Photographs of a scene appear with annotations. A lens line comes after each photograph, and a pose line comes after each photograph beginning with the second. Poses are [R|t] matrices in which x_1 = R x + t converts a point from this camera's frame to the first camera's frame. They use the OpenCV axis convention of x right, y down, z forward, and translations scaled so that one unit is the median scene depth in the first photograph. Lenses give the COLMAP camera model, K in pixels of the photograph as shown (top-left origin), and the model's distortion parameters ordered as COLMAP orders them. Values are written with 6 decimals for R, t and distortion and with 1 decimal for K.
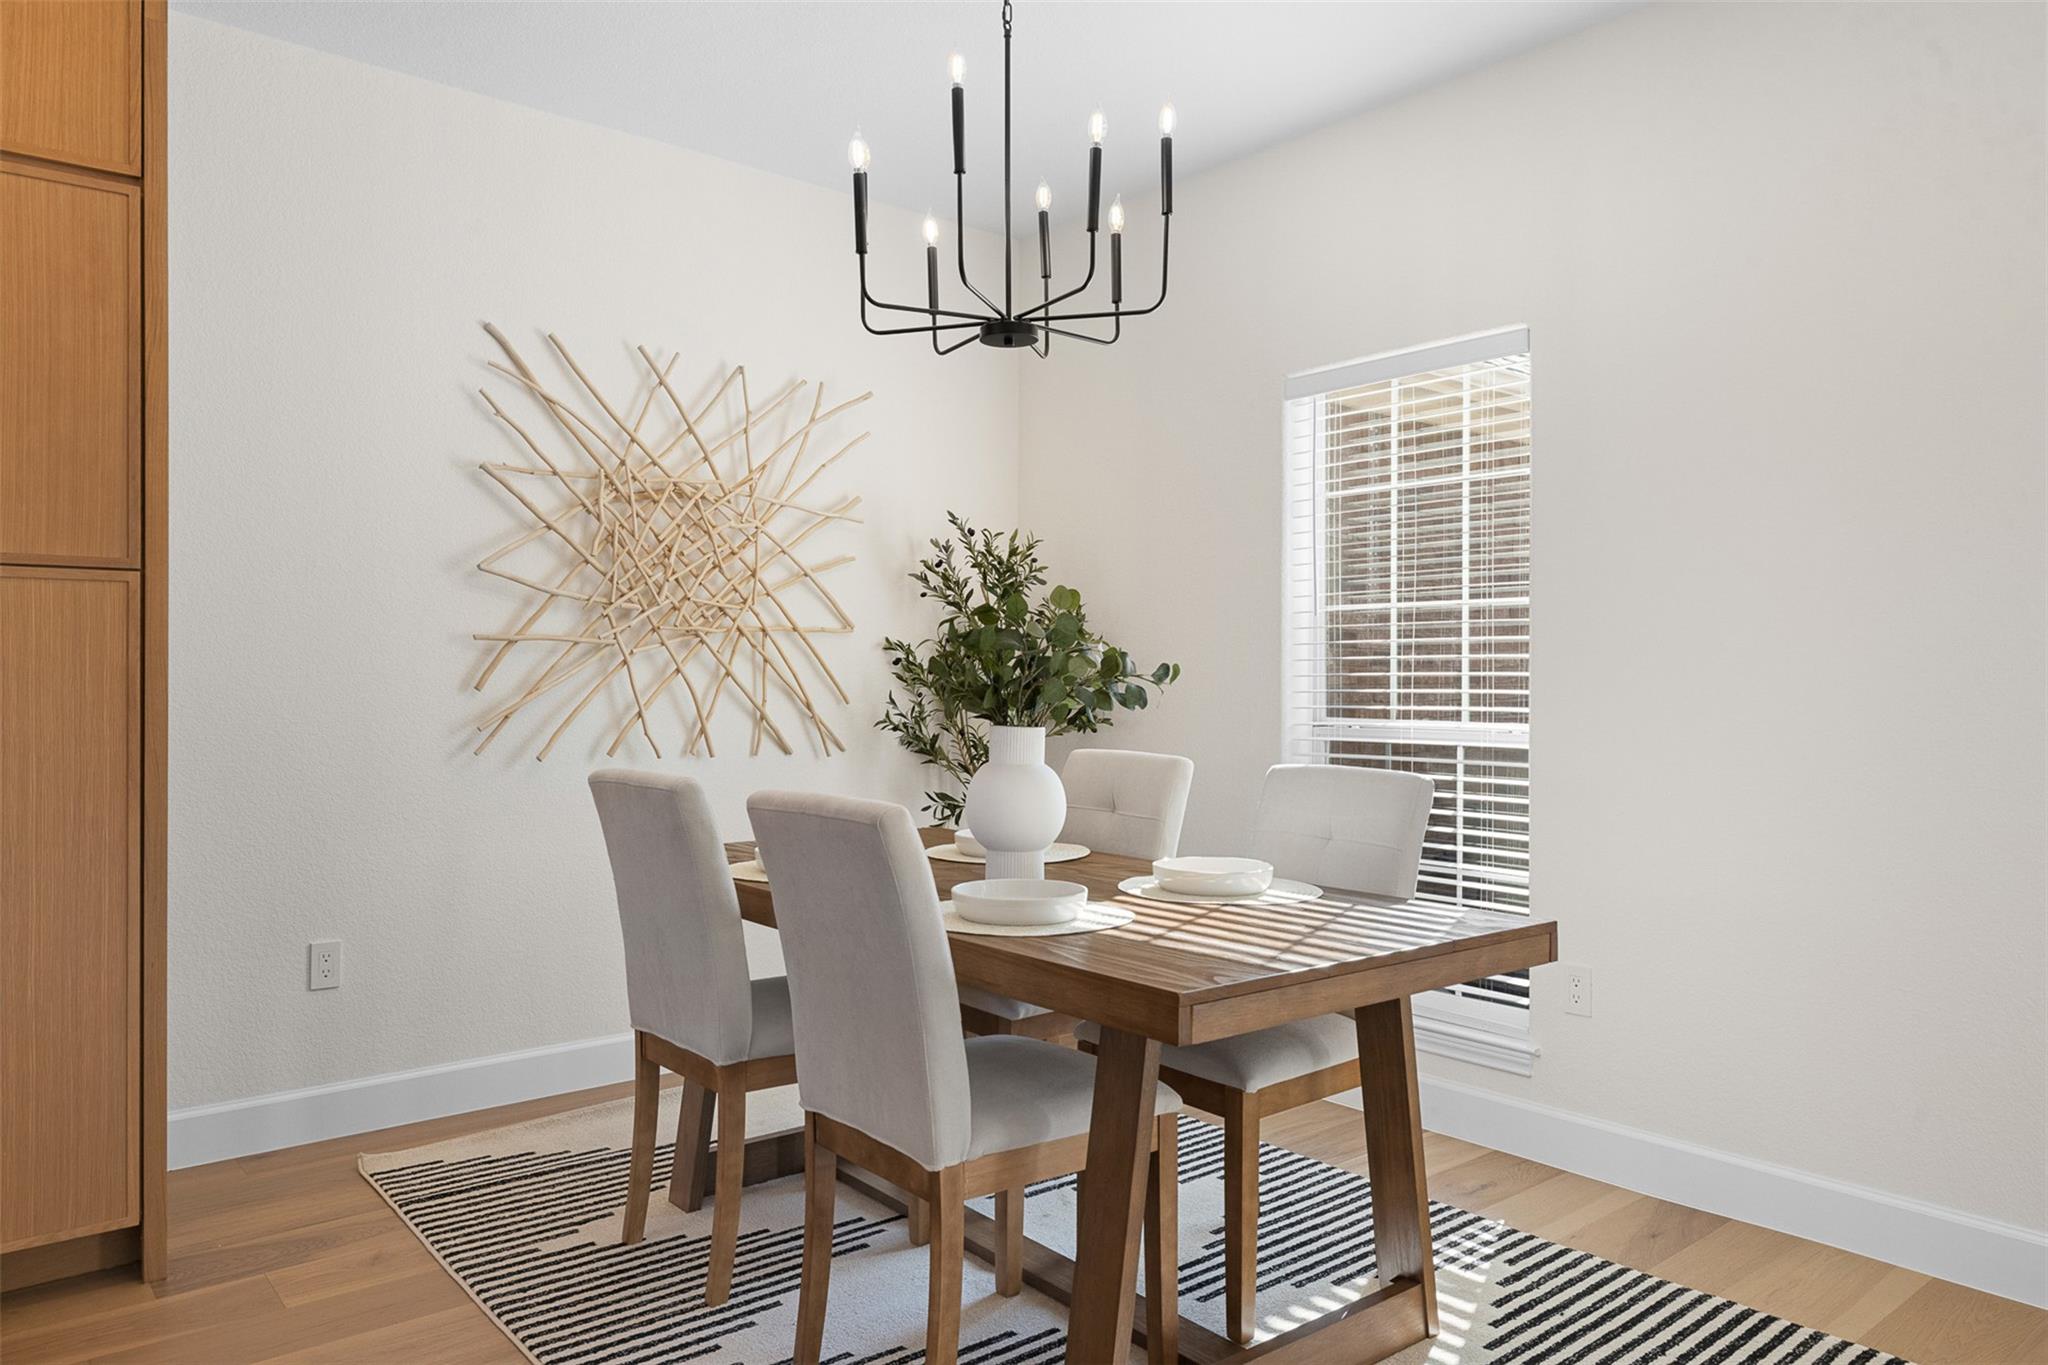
lens RADIAL K [[1349.9, 0, 1026.0], [0, 1349.9, 676.5], [0, 0, 1]] dist [0.009422, 0.001551]
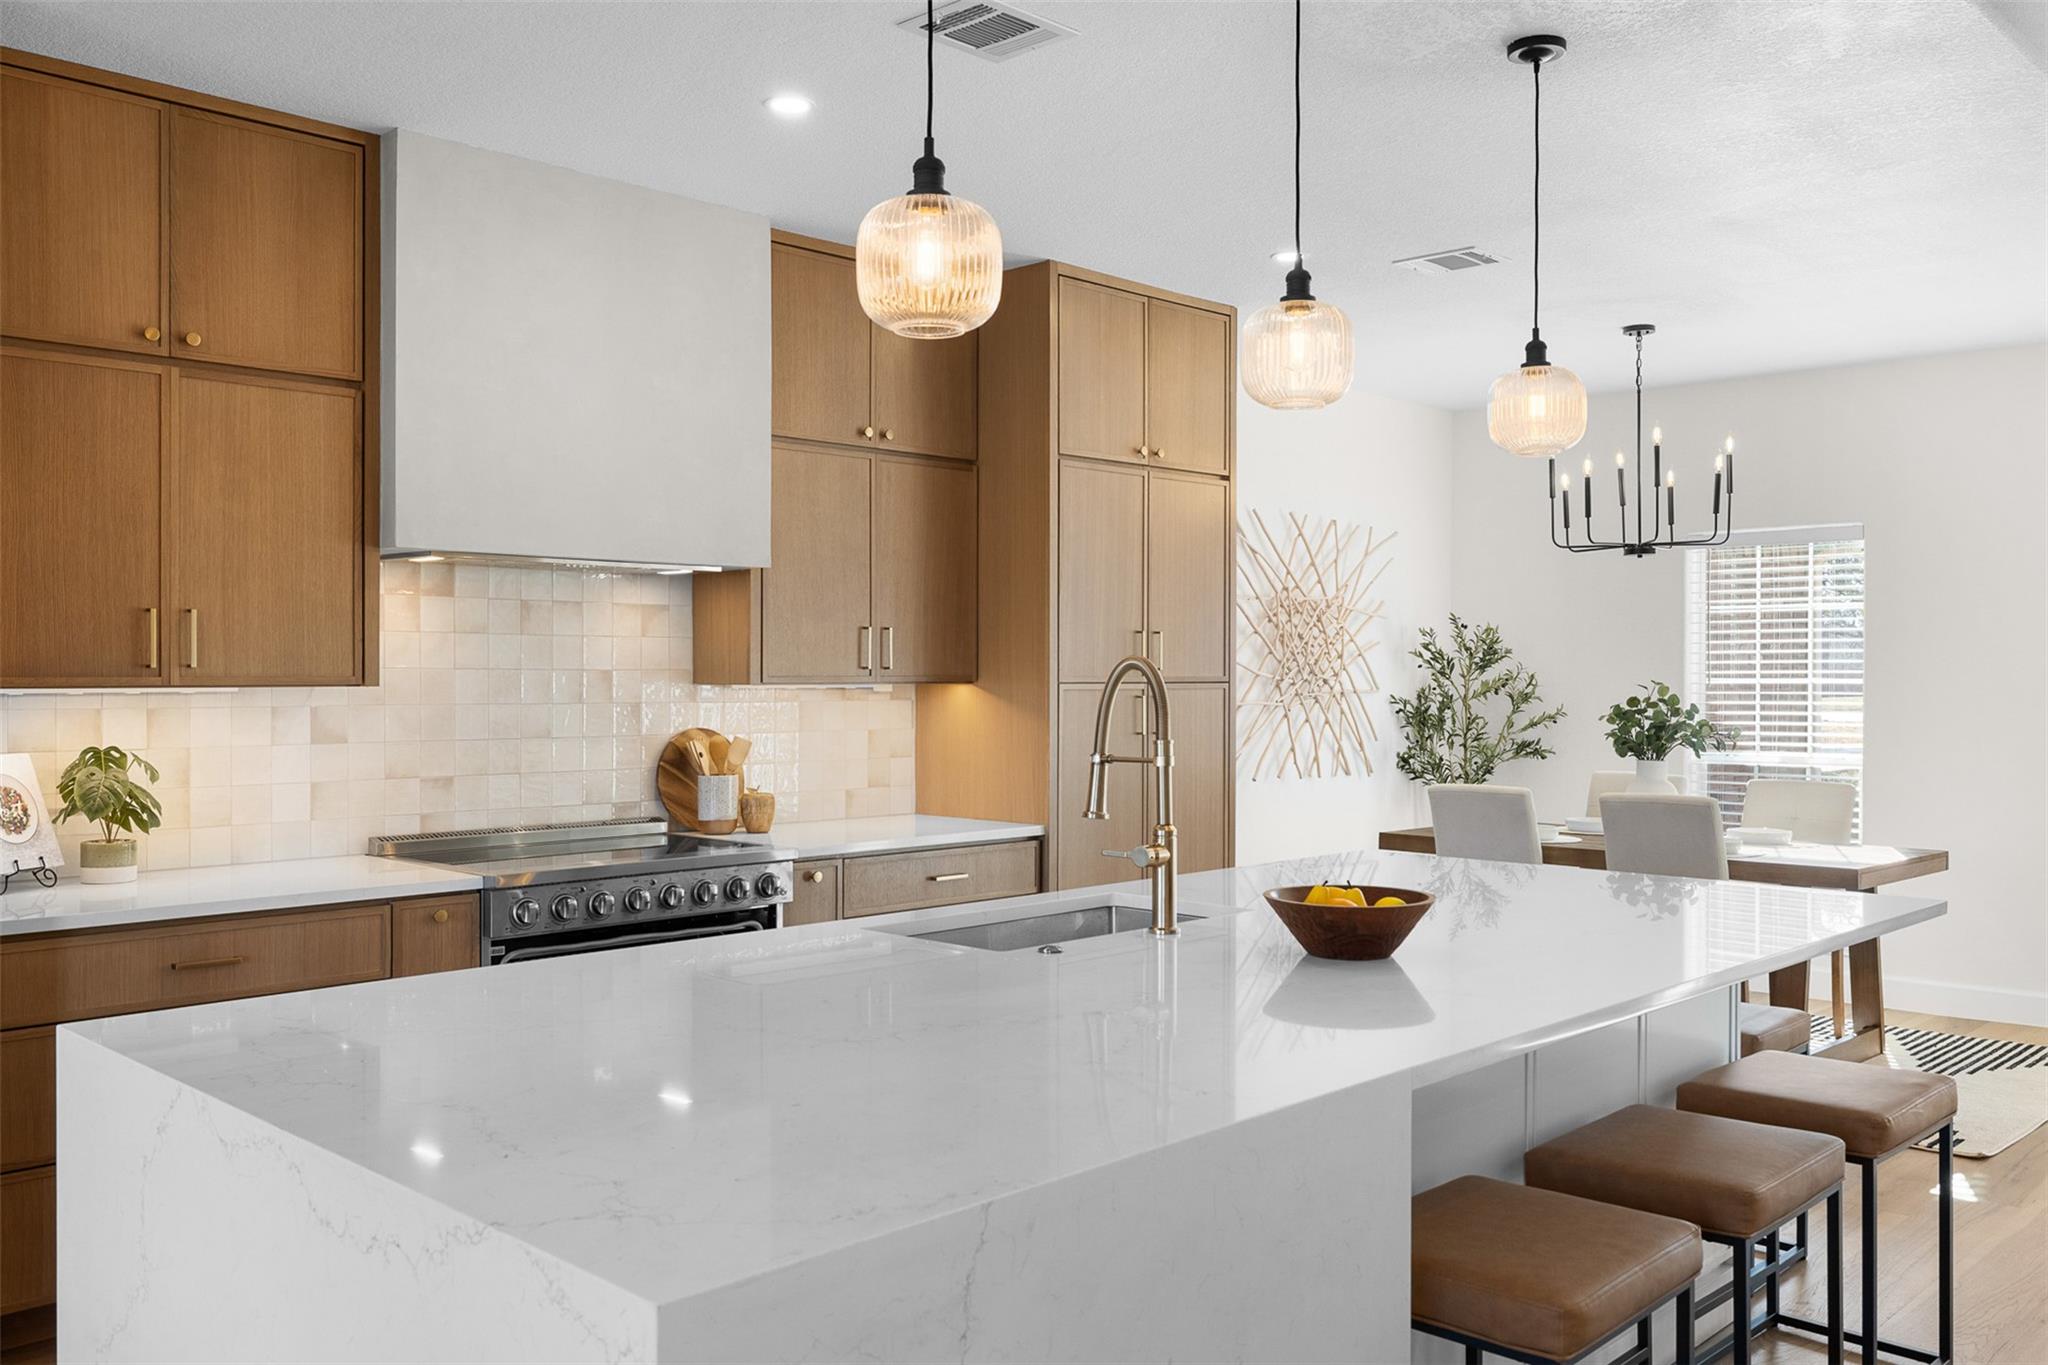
lens RADIAL K [[1709.8, 0, 1022.1], [0, 1709.8, 680.2], [0, 0, 1]] dist [-0.013884, -0.011763]
pose [[0.992261, -0.003658, 0.124116, -0.792292], [0.002315, 0.999937, 0.010967, -0.071636], [-0.124149, -0.010595, 0.992207, -0.850548]]
